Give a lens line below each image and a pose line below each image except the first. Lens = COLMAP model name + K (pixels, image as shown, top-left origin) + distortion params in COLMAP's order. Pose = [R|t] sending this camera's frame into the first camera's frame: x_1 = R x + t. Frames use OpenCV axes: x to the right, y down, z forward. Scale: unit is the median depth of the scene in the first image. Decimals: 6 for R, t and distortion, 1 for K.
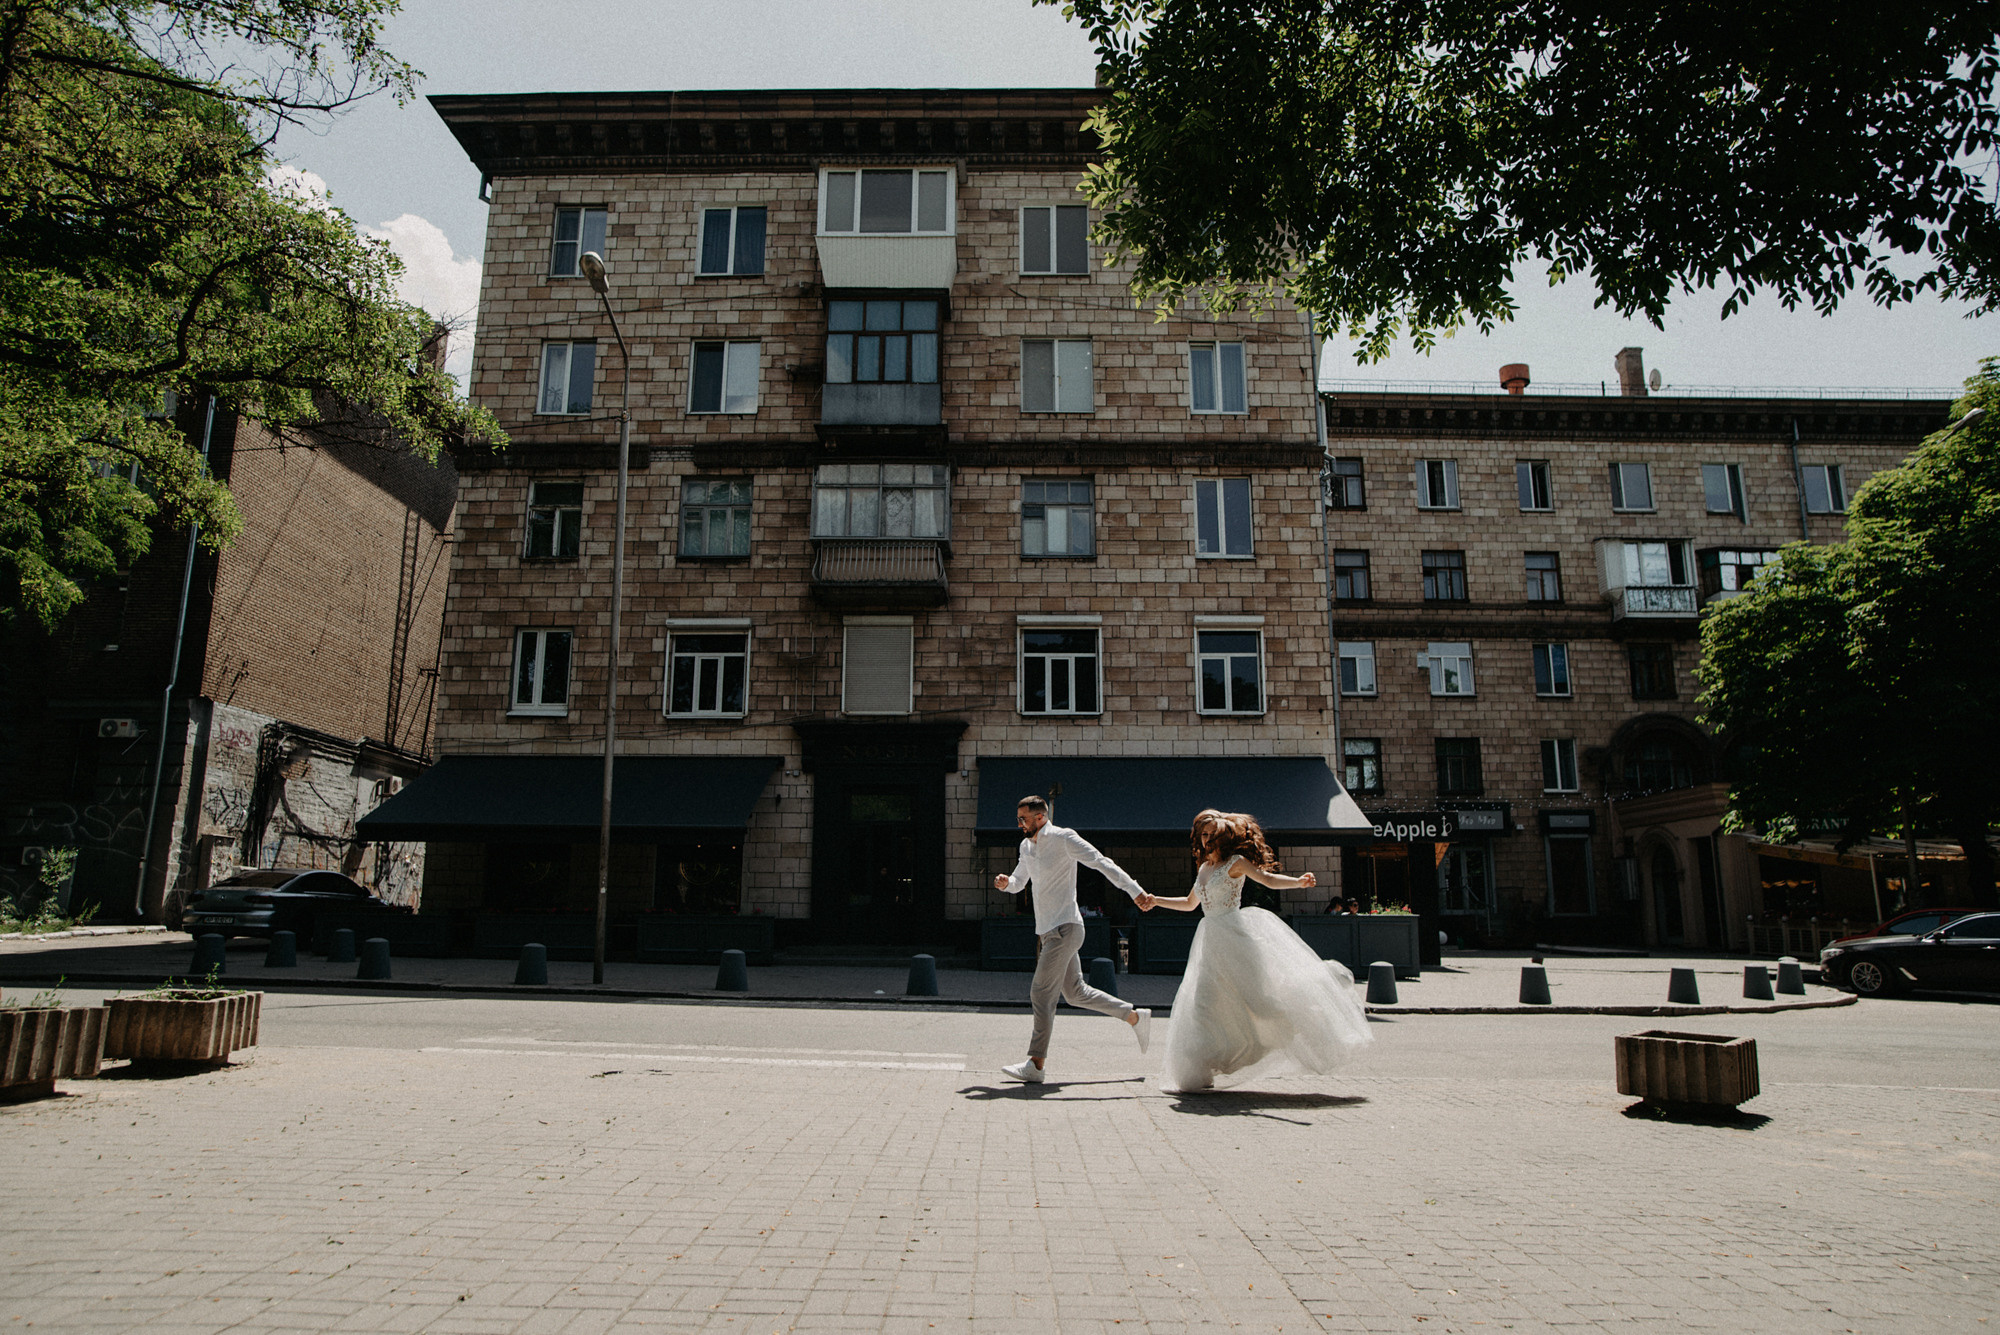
lens RADIAL K [[1234.0, 0, 998.2], [0, 1234.0, 674.6], [0, 0, 1]] dist [-0.077029, 0.029611]
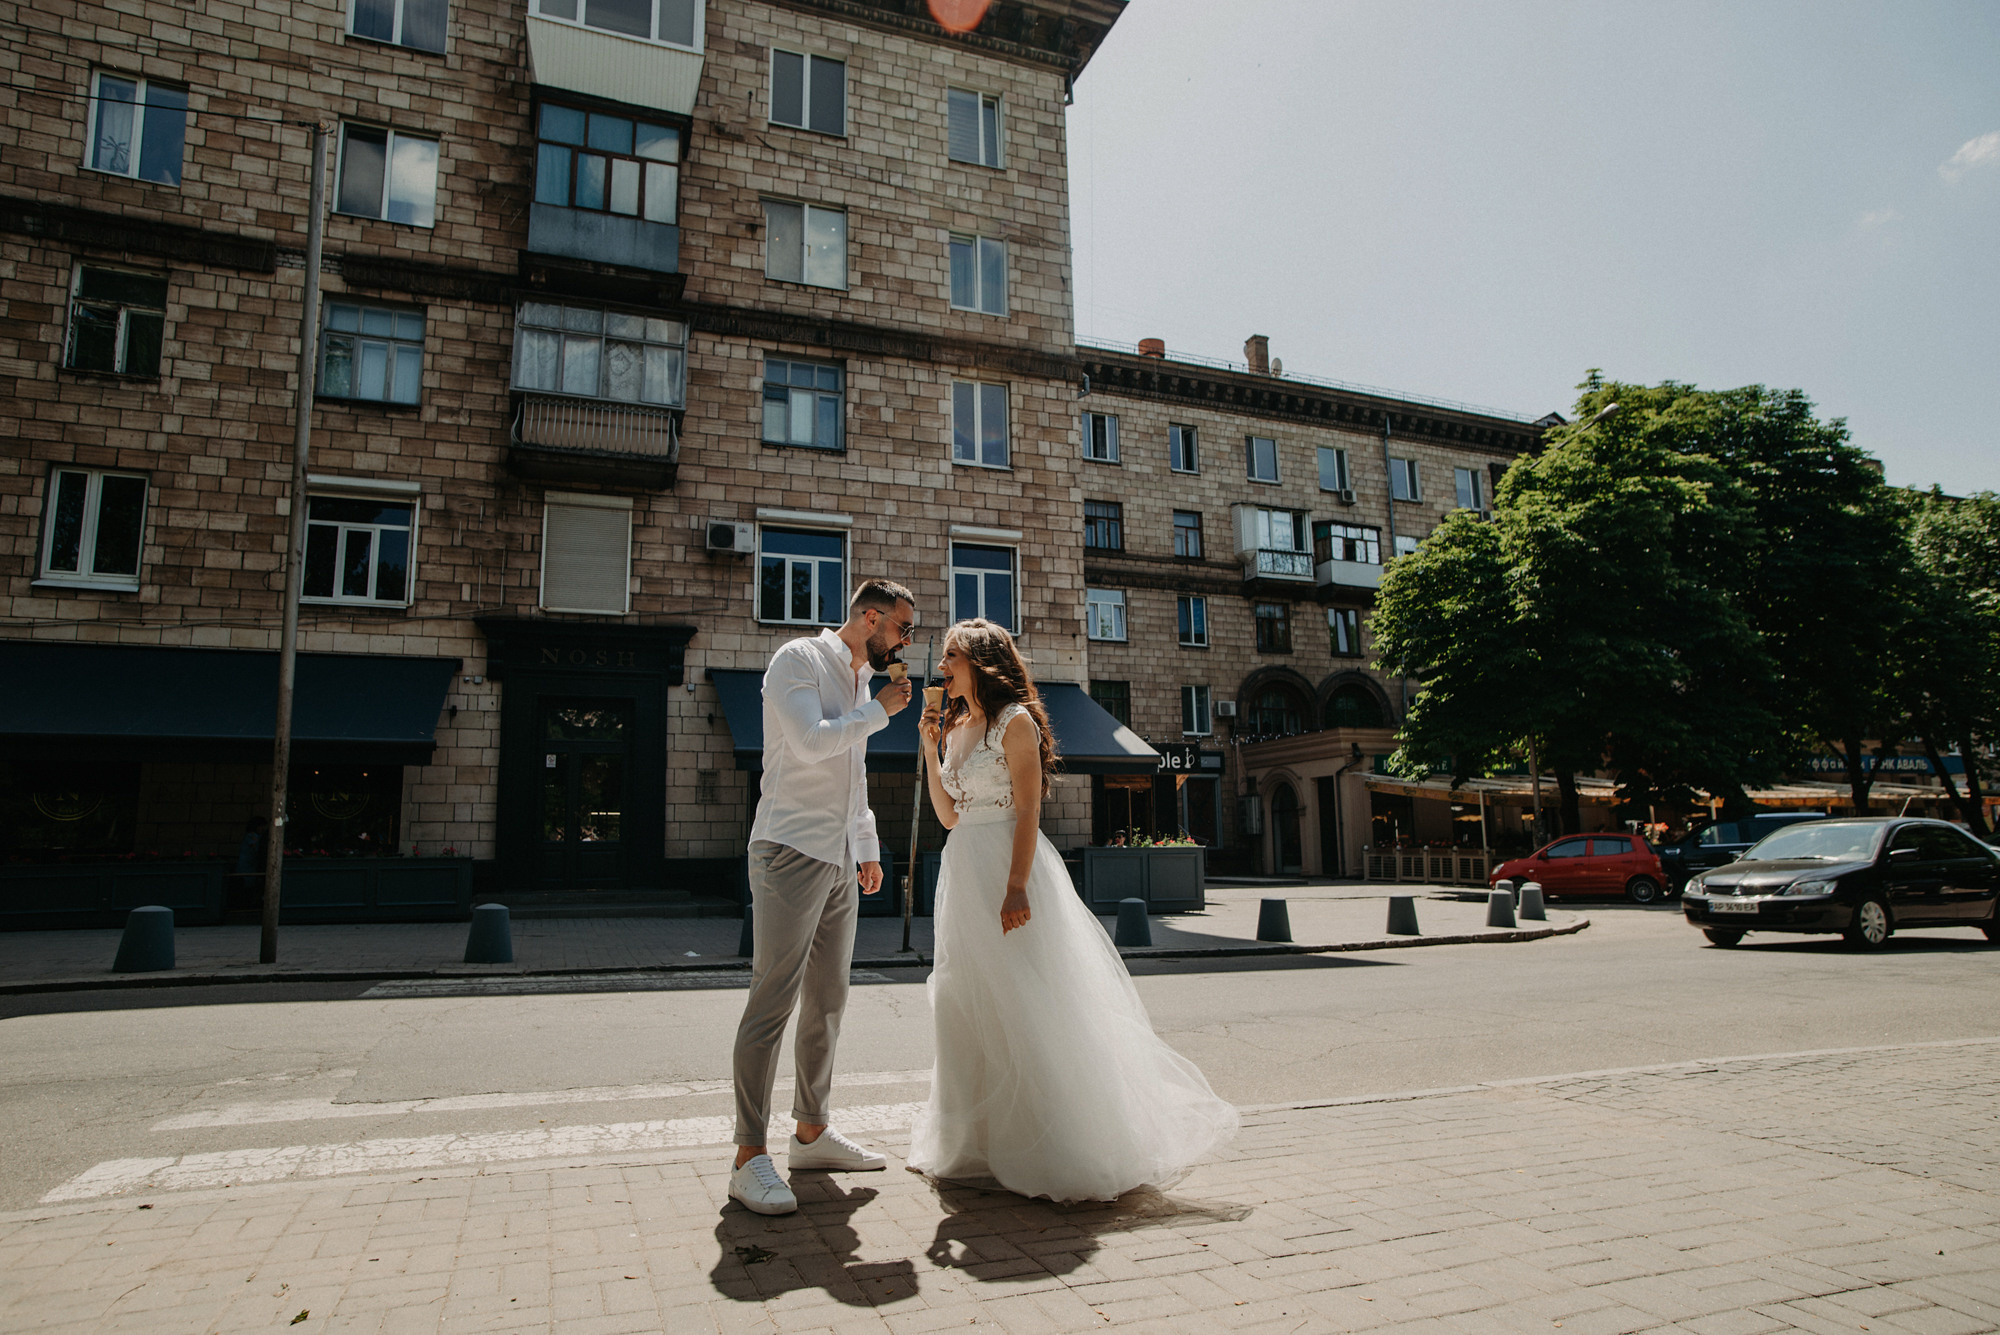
lens RADIAL K [[1161.4, 0, 1008.5], [0, 1161.4, 670.7], [0, 0, 1]] dist [-0.073014, 0.054666]
pose [[0.930298, 0.039048, 0.364721, -0.108868], [-0.052198, 0.998291, 0.026262, 0.034357], [-0.363073, -0.043469, 0.930746, 0.169124]]
